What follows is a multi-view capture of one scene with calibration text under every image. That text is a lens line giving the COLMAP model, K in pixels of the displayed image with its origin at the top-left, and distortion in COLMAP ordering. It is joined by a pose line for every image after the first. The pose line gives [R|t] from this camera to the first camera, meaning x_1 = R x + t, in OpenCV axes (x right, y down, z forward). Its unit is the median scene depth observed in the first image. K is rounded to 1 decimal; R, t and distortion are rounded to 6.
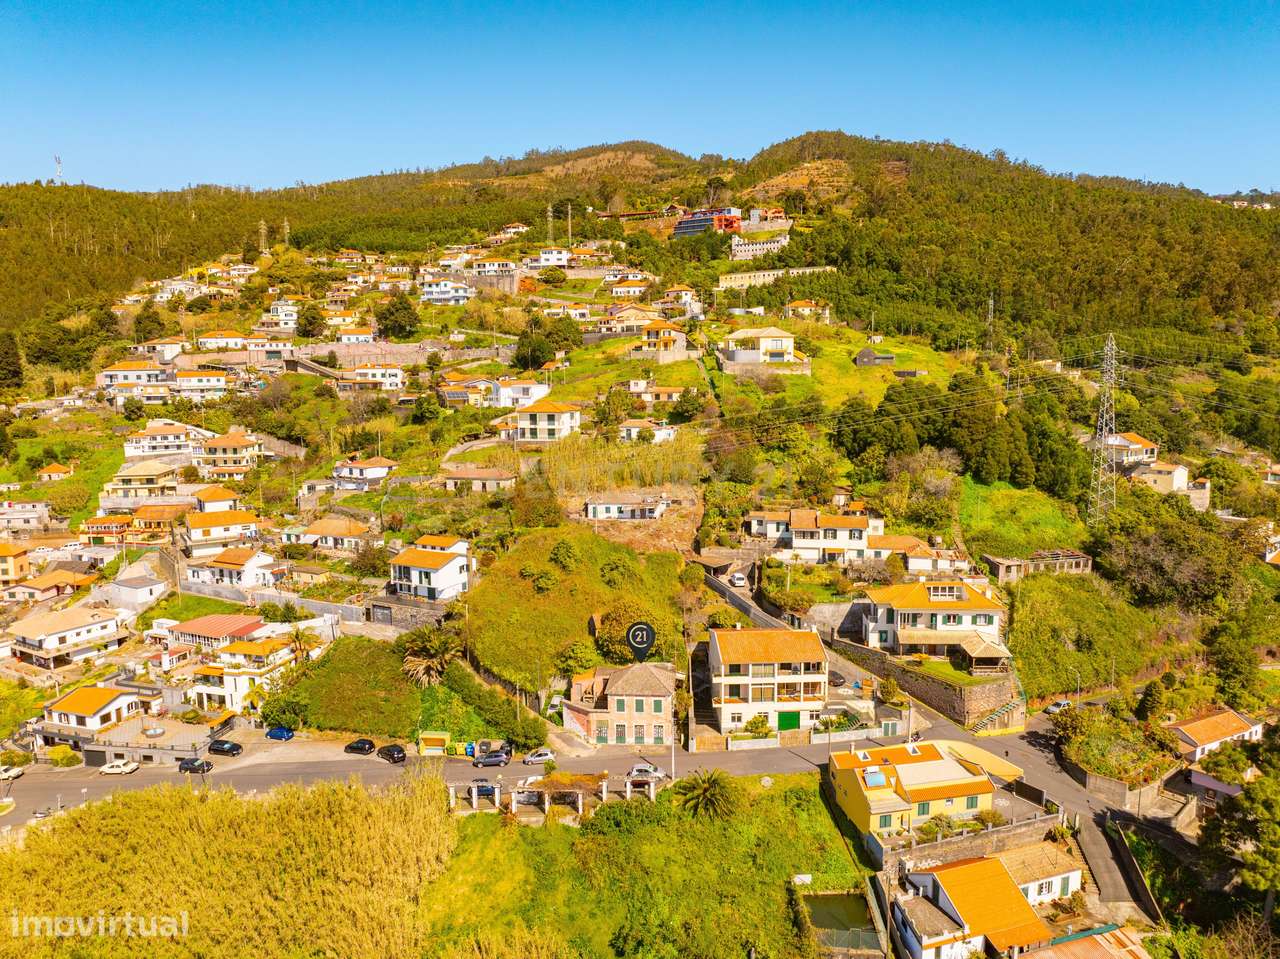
lens RADIAL K [[900.3, 0, 644.3], [0, 900.3, 475.7], [0, 0, 1]] dist [-0.039640, 0.004766]
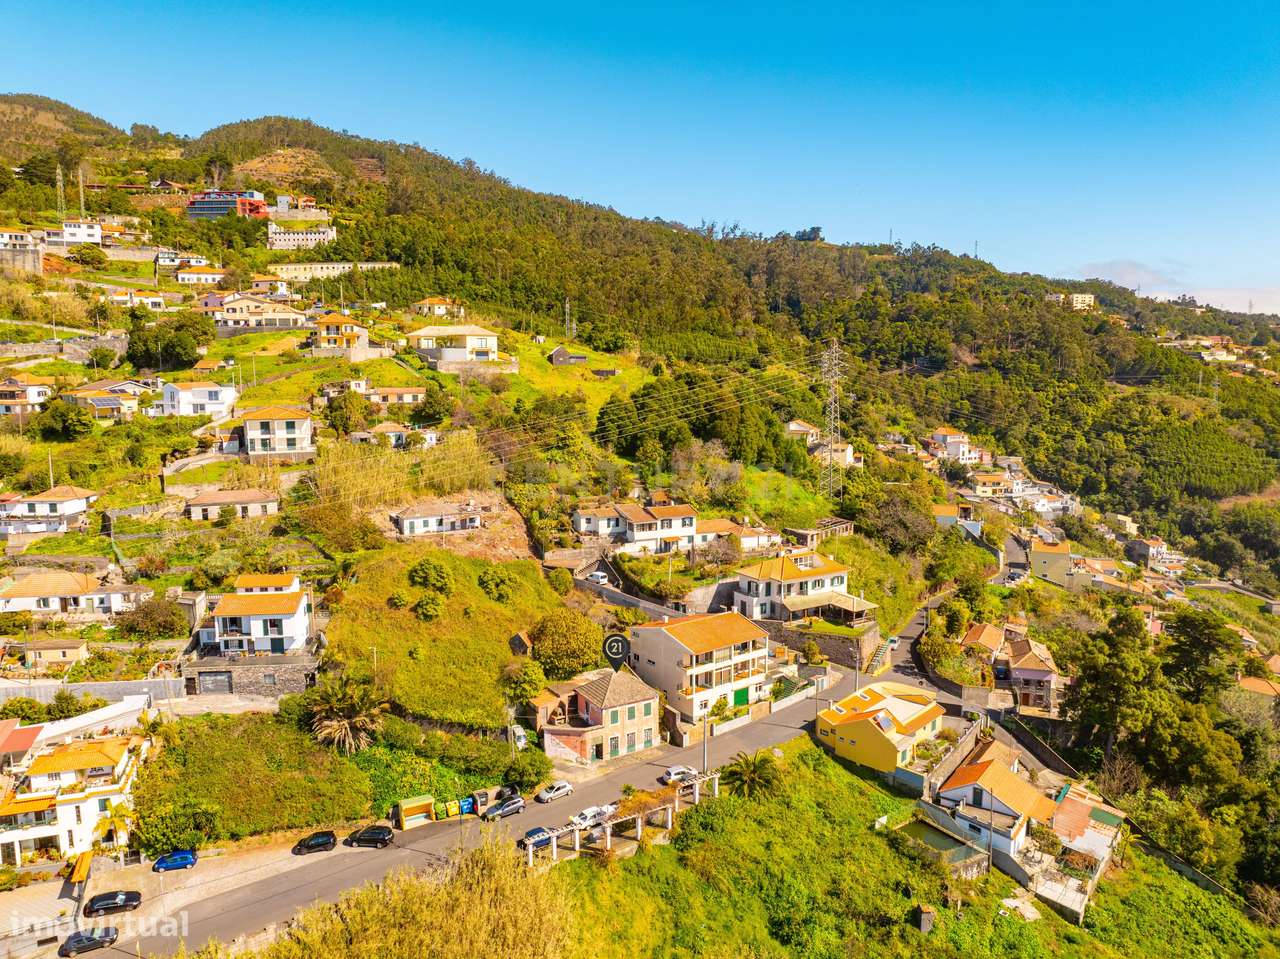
lens RADIAL K [[900.3, 0, 643.1], [0, 900.3, 479.9], [0, 0, 1]] dist [-0.039640, 0.004766]
pose [[0.819167, -0.070193, 0.569244, -0.316671], [0.067089, 0.997397, 0.026443, -0.012735], [-0.569618, 0.016529, 0.821743, 0.111160]]
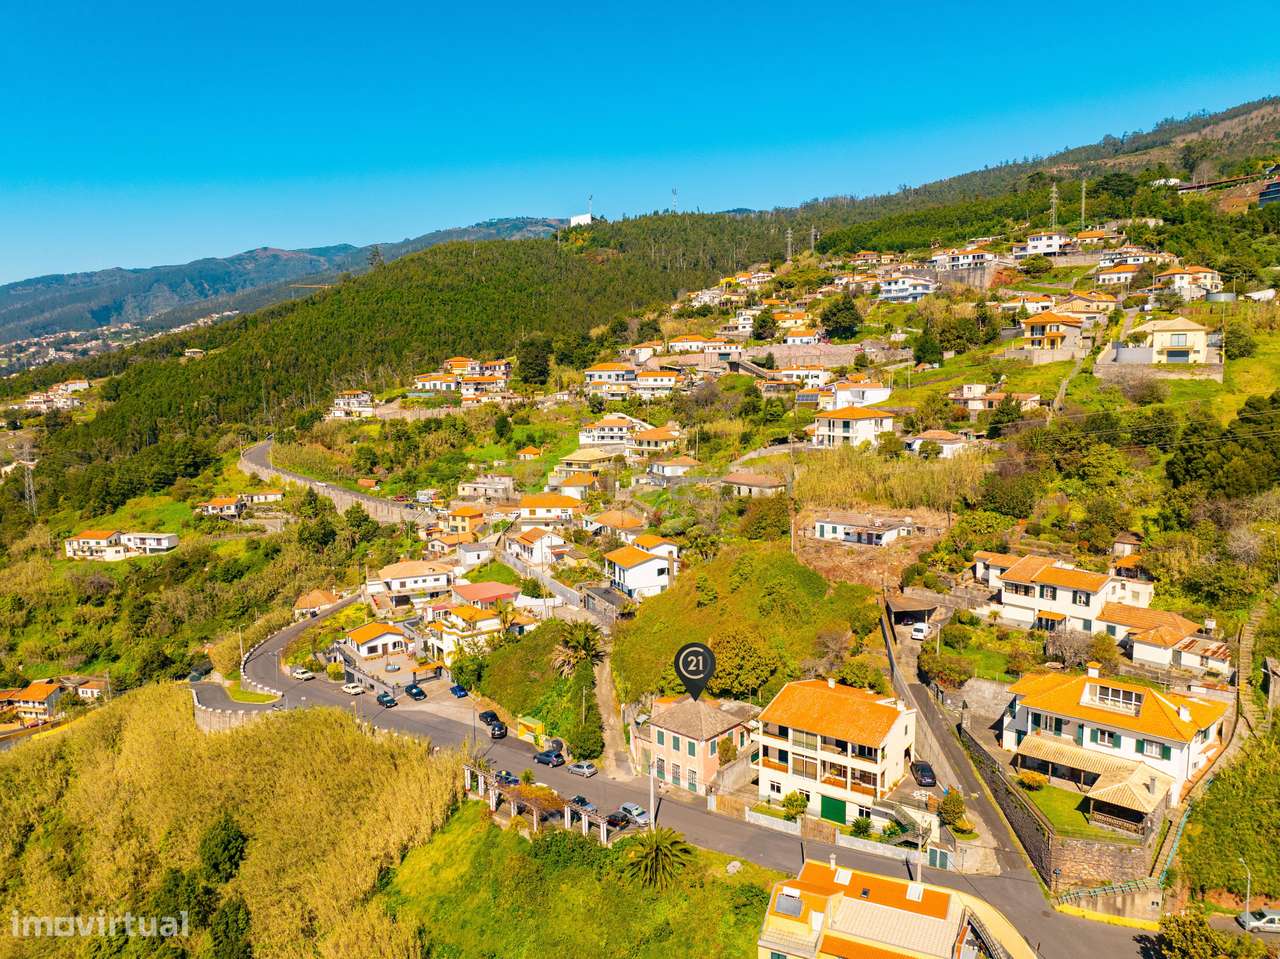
lens RADIAL K [[900.3, 0, 643.9], [0, 900.3, 478.4], [0, 0, 1]] dist [-0.039640, 0.004766]
pose [[0.782519, 0.073898, -0.618226, 0.303906], [-0.072120, 0.997006, 0.027889, -0.020436], [0.618436, 0.022763, 0.785505, 0.154438]]
